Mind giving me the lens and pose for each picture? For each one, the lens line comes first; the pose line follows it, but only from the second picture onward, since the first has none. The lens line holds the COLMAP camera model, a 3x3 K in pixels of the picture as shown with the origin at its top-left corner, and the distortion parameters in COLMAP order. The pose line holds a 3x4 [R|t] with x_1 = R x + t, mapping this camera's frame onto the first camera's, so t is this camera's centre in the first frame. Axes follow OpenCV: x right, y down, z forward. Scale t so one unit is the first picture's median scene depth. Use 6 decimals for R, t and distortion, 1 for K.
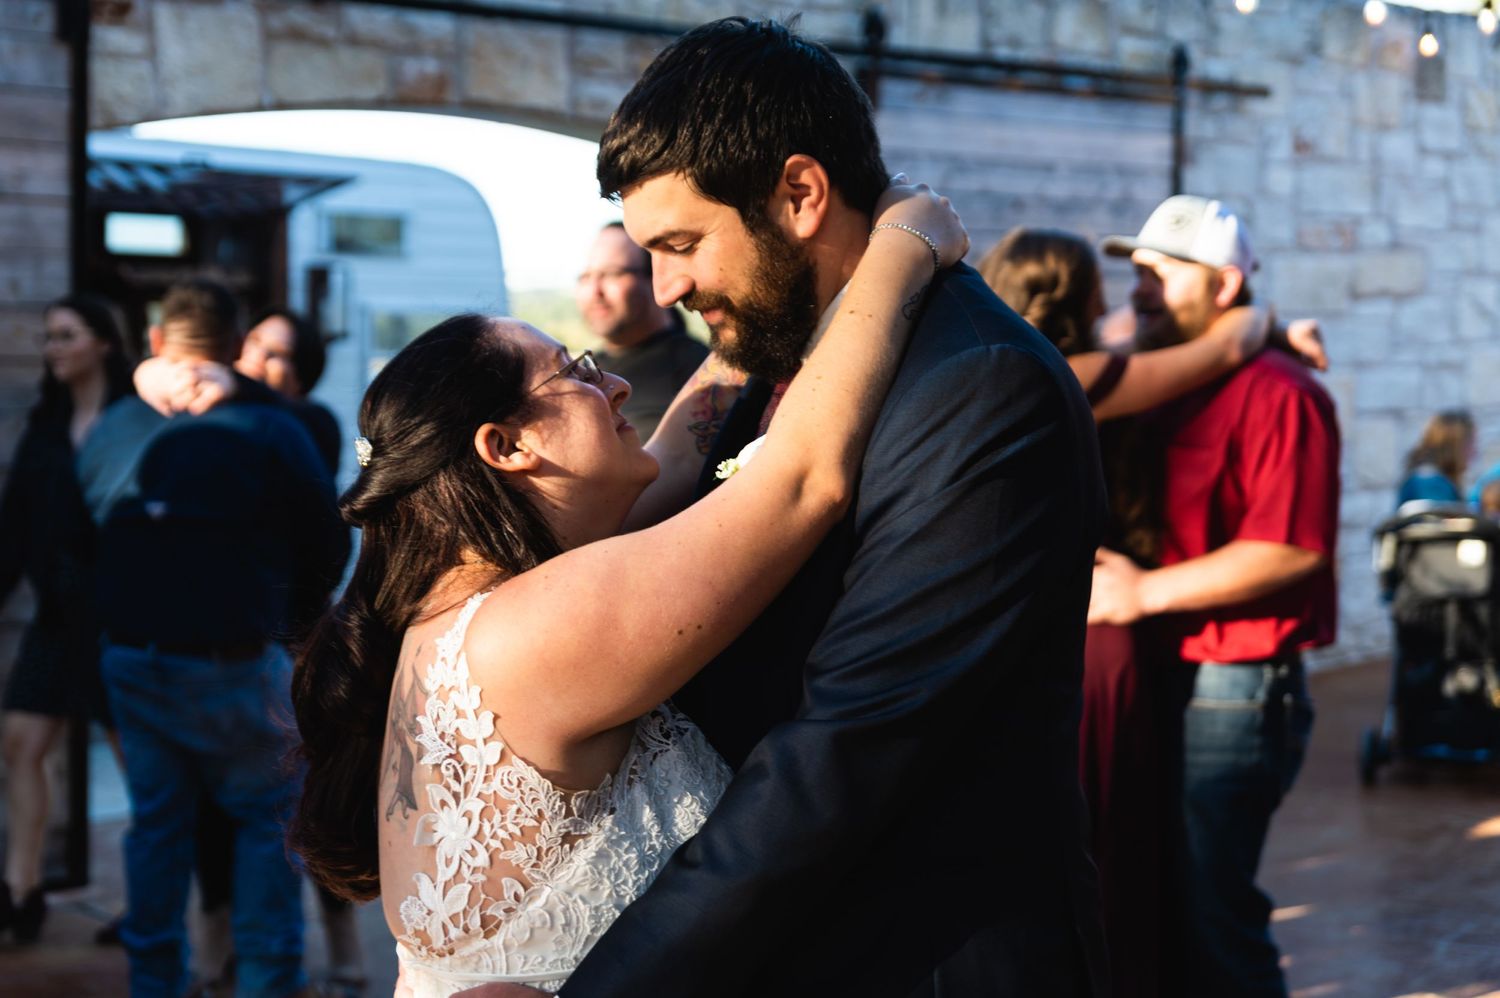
lens RADIAL K [[2395.4, 0, 750.0], [0, 2395.4, 499.0], [0, 0, 1]] dist [-0.025596, -0.120371]
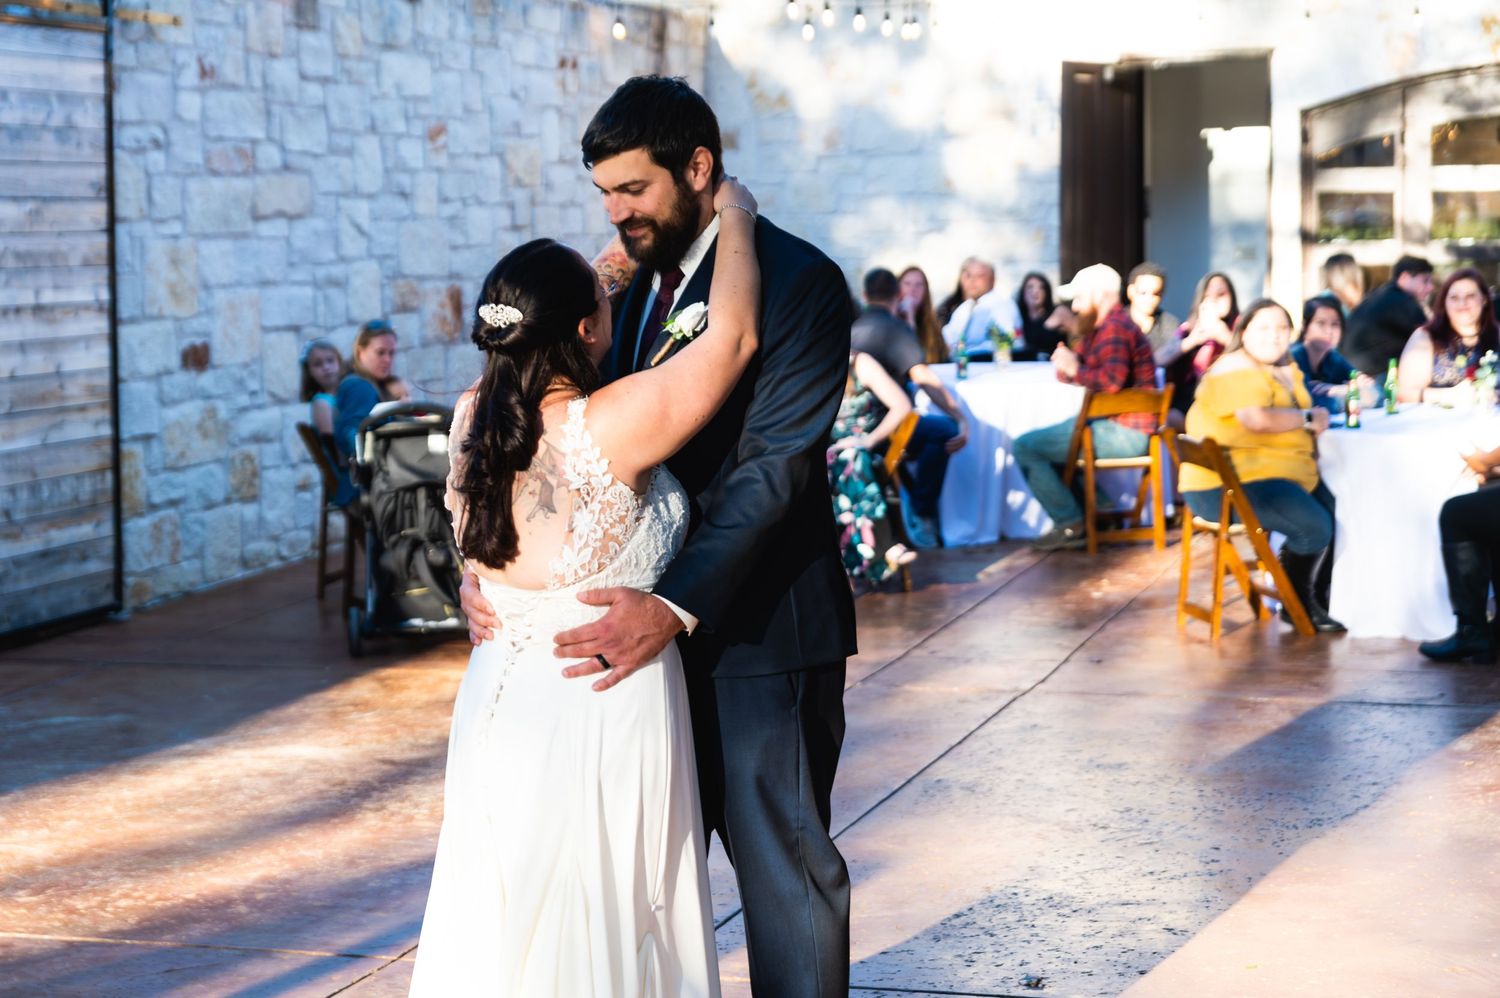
lens RADIAL K [[2946.3, 0, 750.0], [0, 2946.3, 499.0], [0, 0, 1]] dist [0.011975, 0.001857]
pose [[0.857441, -0.057564, 0.511353, -0.240100], [0.048804, 0.998341, 0.030550, 0.009679], [-0.512263, -0.001239, 0.858828, -0.226454]]
